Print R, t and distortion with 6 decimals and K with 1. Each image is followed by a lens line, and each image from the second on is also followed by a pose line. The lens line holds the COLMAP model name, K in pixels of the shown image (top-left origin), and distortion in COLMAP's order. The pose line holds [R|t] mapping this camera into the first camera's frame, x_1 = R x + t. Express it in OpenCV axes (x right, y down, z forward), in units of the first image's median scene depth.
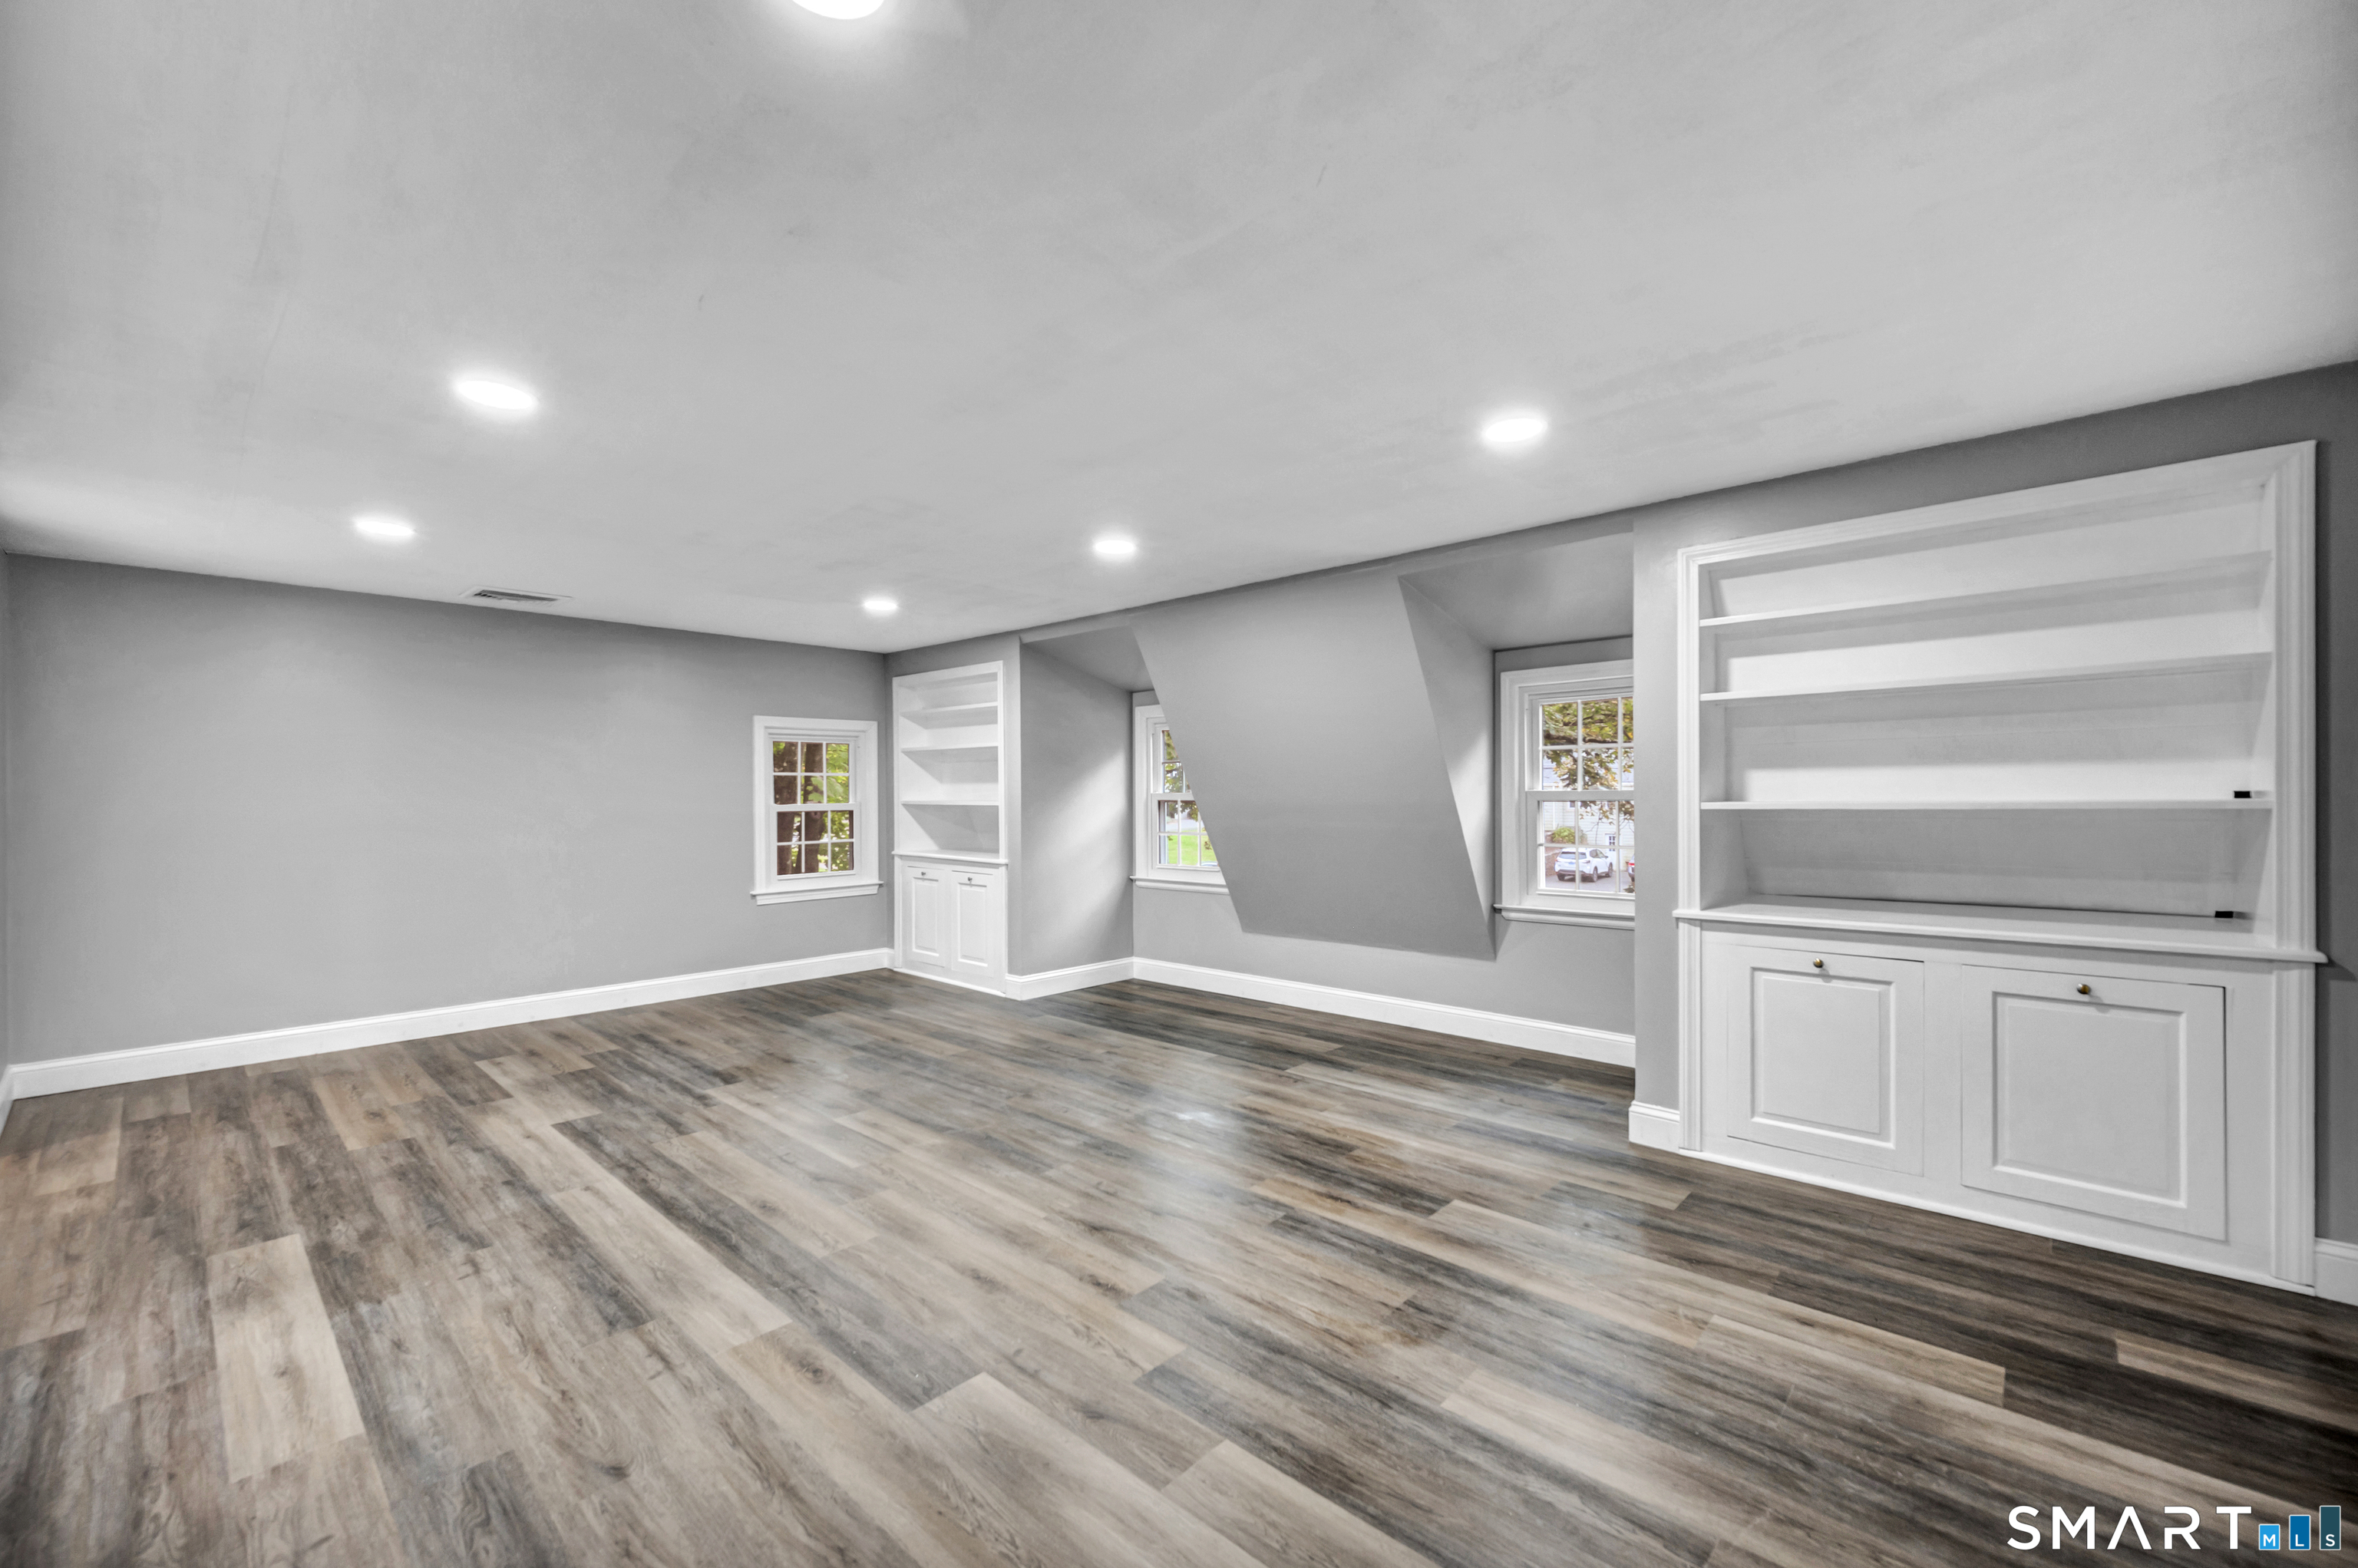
lens RADIAL K [[963.6, 0, 1197.9], [0, 963.6, 786.7], [0, 0, 1]] dist [0.000464, -0.001239]
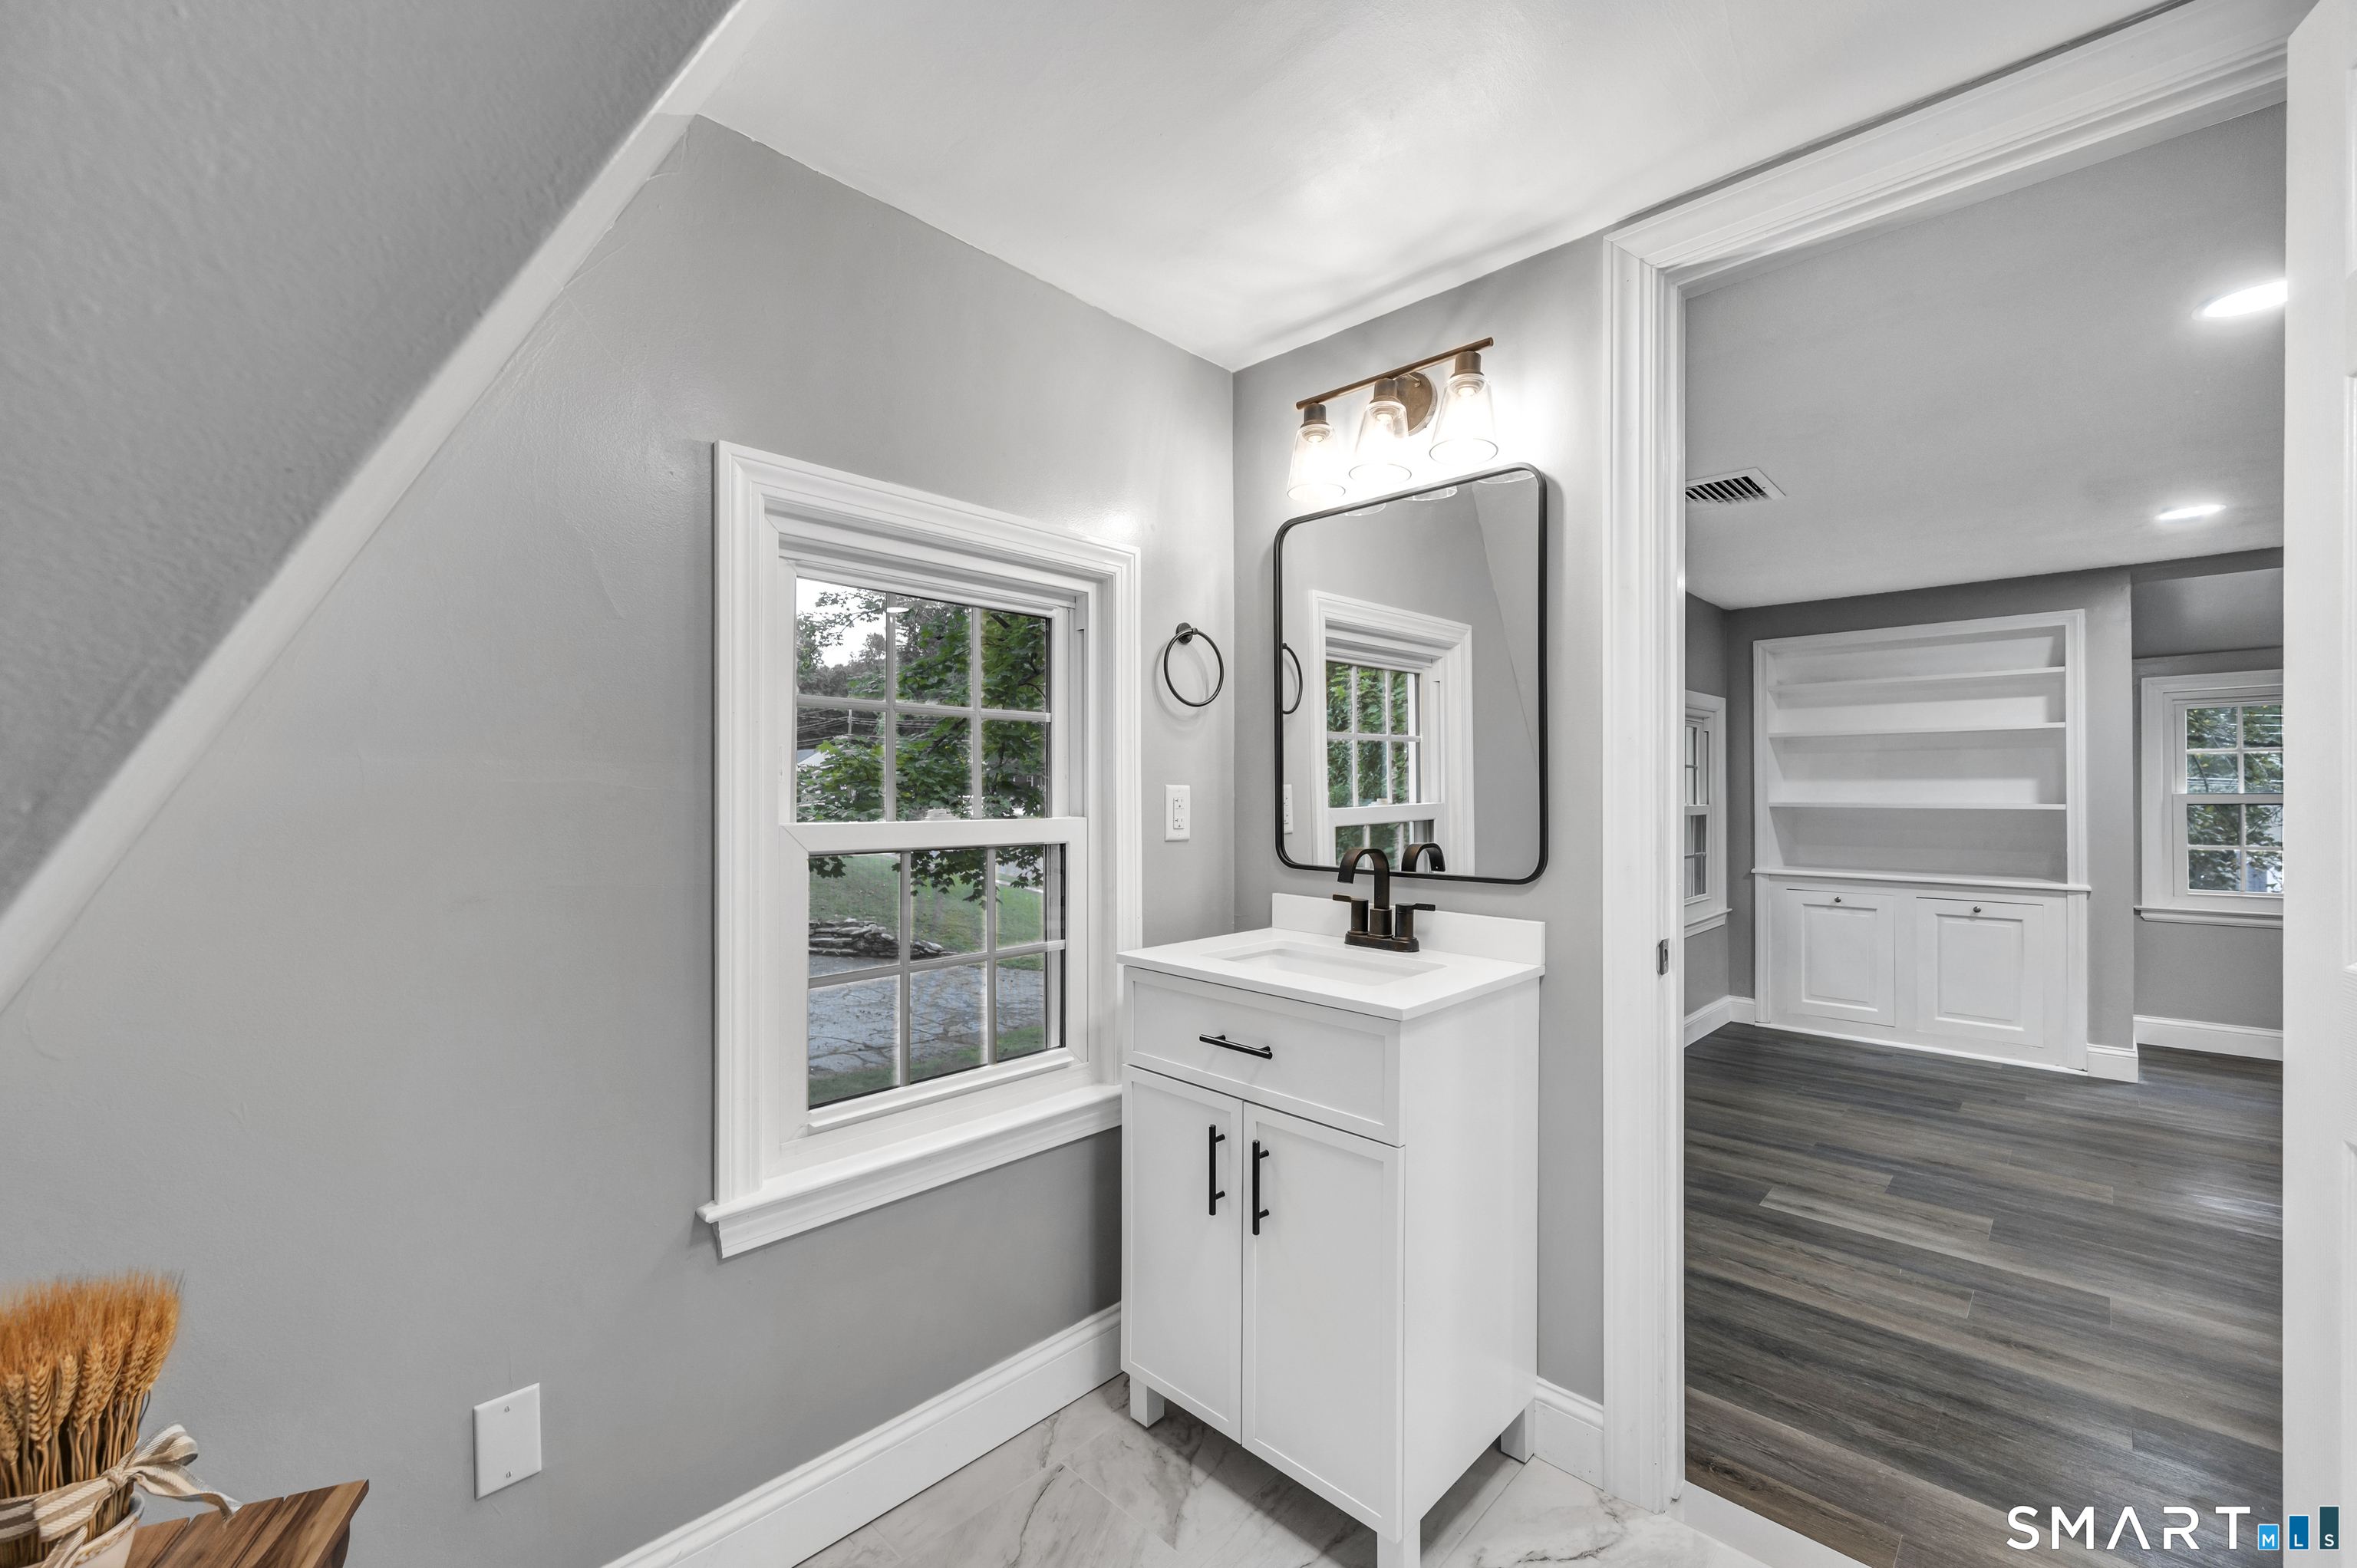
lens RADIAL K [[963.1, 0, 1178.0], [0, 963.1, 798.9], [0, 0, 1]] dist [0.000464, -0.001239]
pose [[0.999904, 0.001029, -0.013846, -1.684620], [-0.000856, 0.999922, 0.012490, 0.004453], [0.013857, -0.012477, 0.999826, 0.518302]]
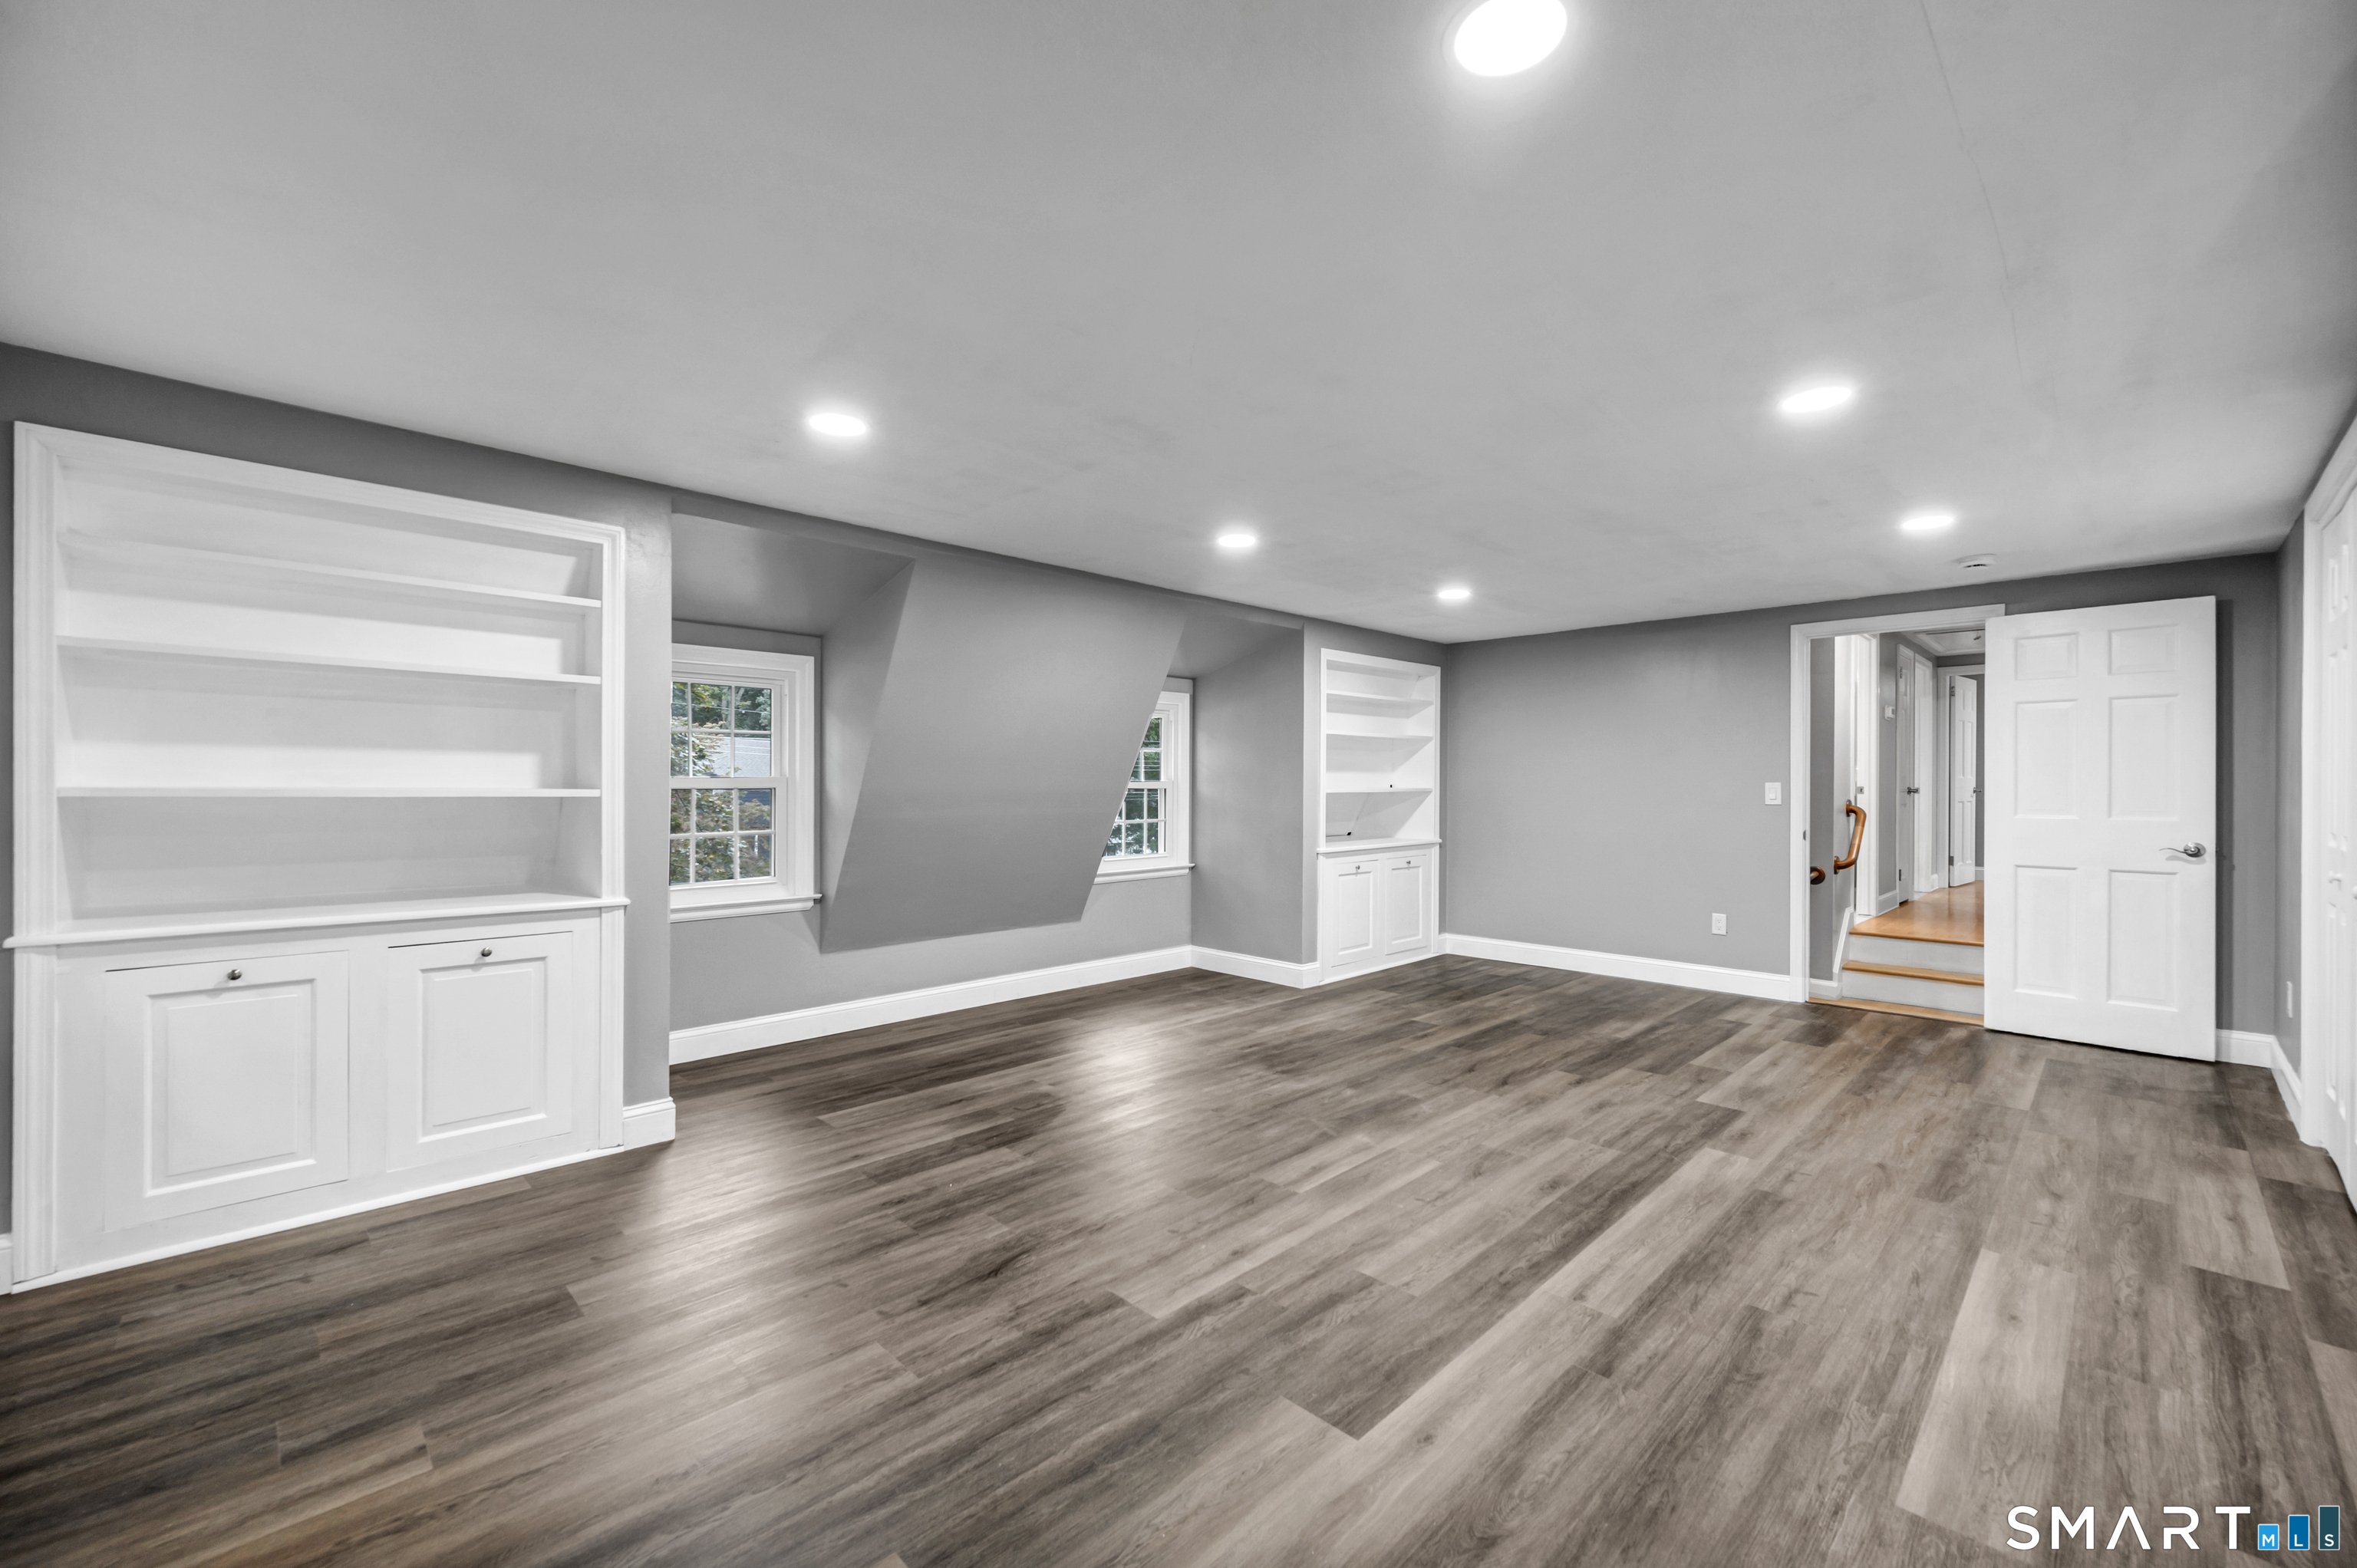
lens RADIAL K [[963.1, 0, 1174.4], [0, 963.1, 791.6], [0, 0, 1]] dist [0.000464, -0.001239]
pose [[0.040329, -0.000980, 0.999186, -1.401687], [-0.012094, 0.999926, 0.001469, 0.023350], [-0.999113, -0.012143, 0.040314, 1.292406]]
